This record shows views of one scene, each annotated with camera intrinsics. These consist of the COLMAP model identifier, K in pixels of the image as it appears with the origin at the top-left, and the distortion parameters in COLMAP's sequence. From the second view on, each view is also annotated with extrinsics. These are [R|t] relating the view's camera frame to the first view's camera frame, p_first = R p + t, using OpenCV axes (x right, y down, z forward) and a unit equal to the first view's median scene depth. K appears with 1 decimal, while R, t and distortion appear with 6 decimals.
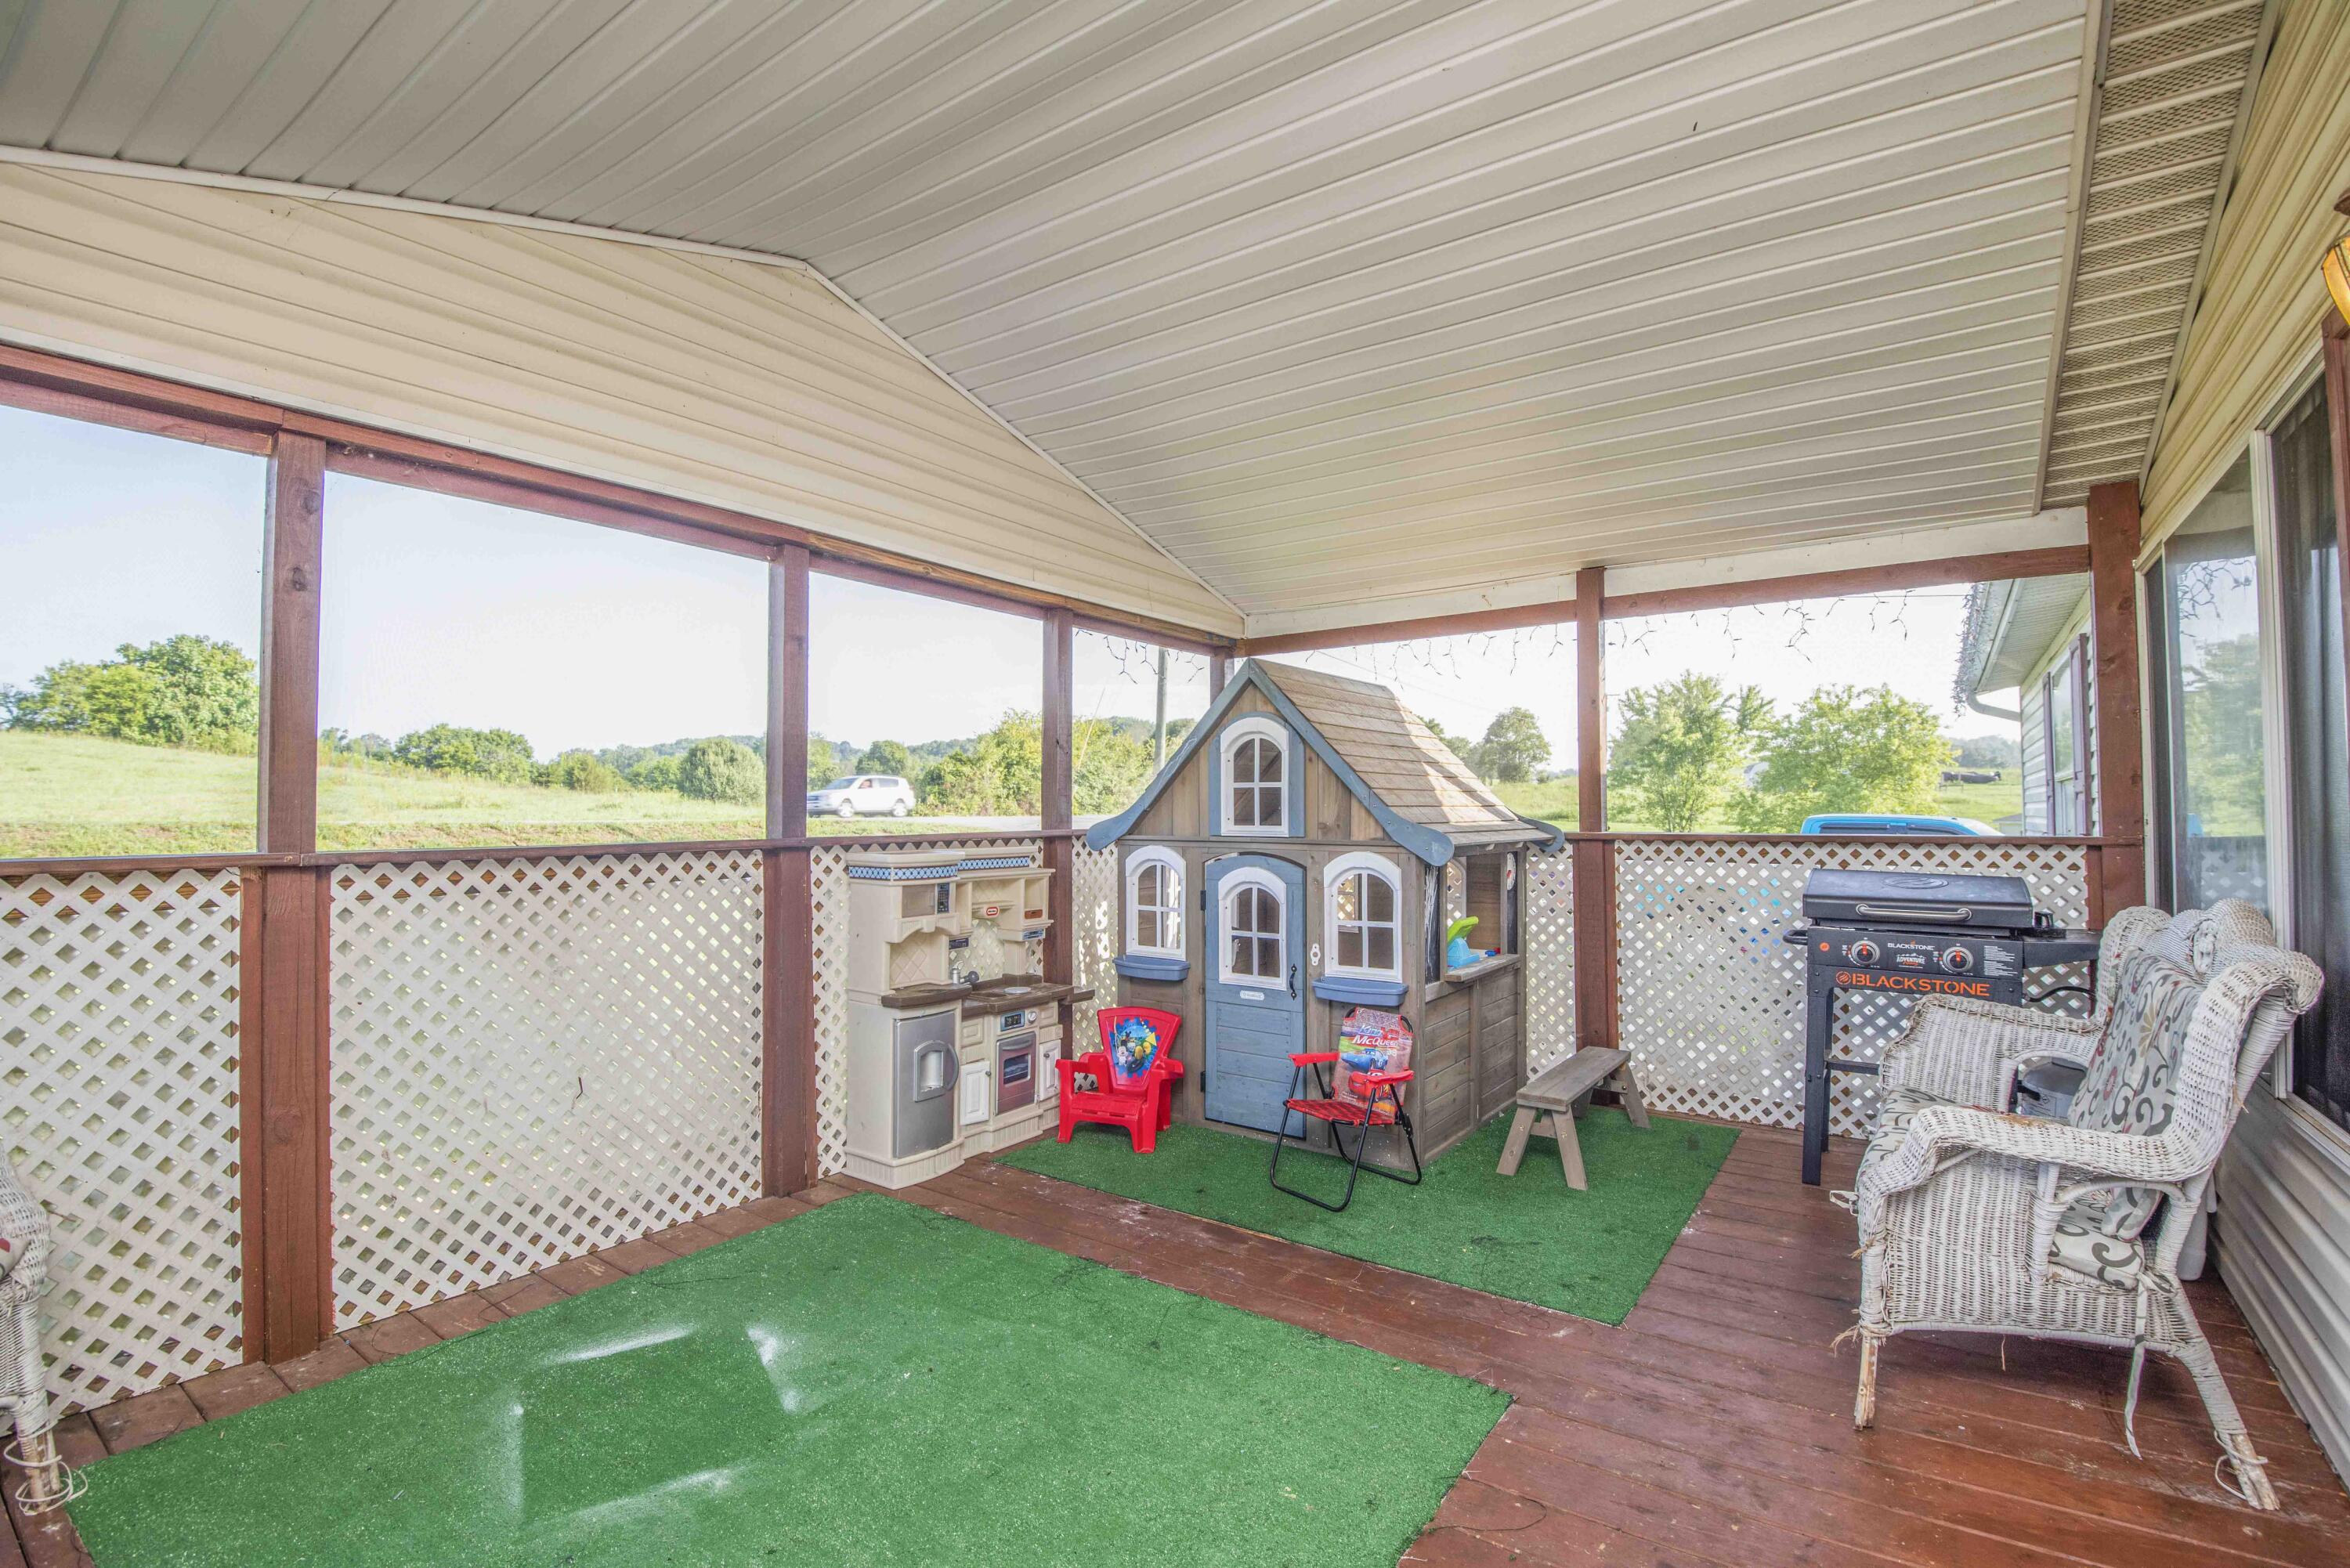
lens RADIAL K [[1086.3, 0, 1169.8], [0, 1086.3, 794.9], [0, 0, 1]] dist [-0.010736, -0.013076]
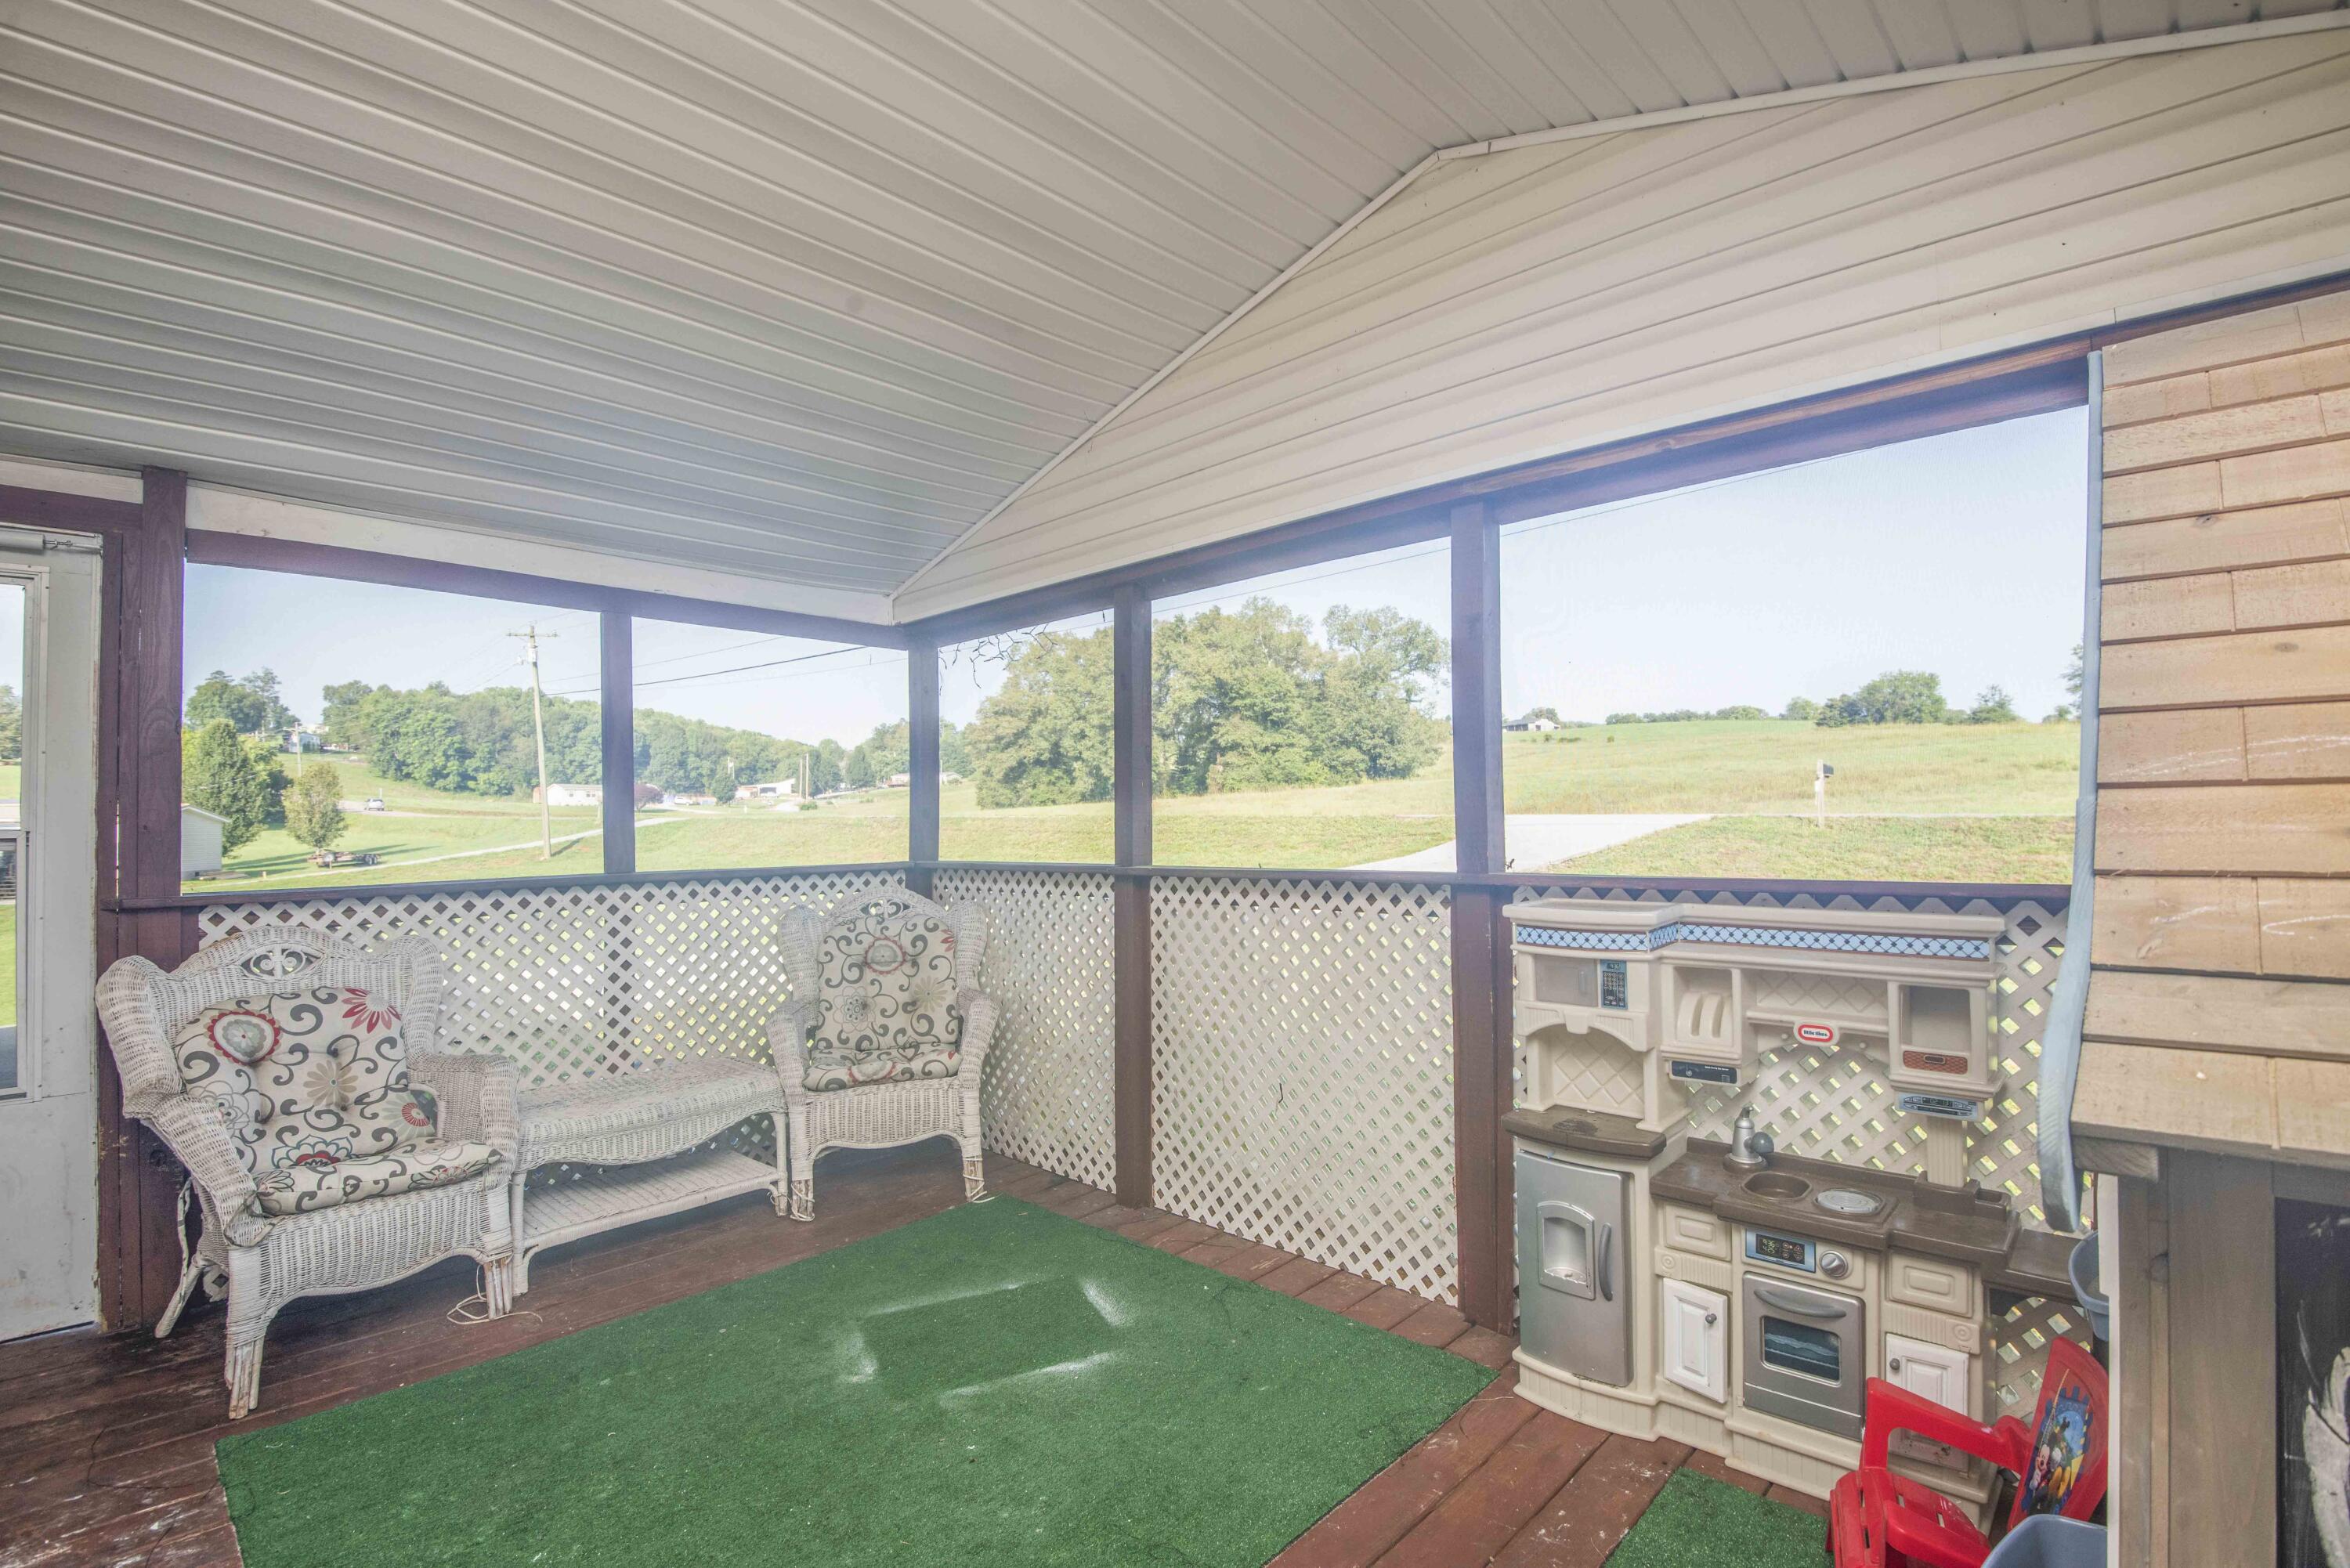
lens RADIAL K [[1086.3, 0, 1172.1], [0, 1086.3, 773.7], [0, 0, 1]] dist [-0.010736, -0.013076]
pose [[-0.151025, -0.023699, -0.988246, 0.551057], [0.043162, 0.998601, -0.030544, -0.021018], [0.987587, -0.047268, -0.149790, 1.068381]]
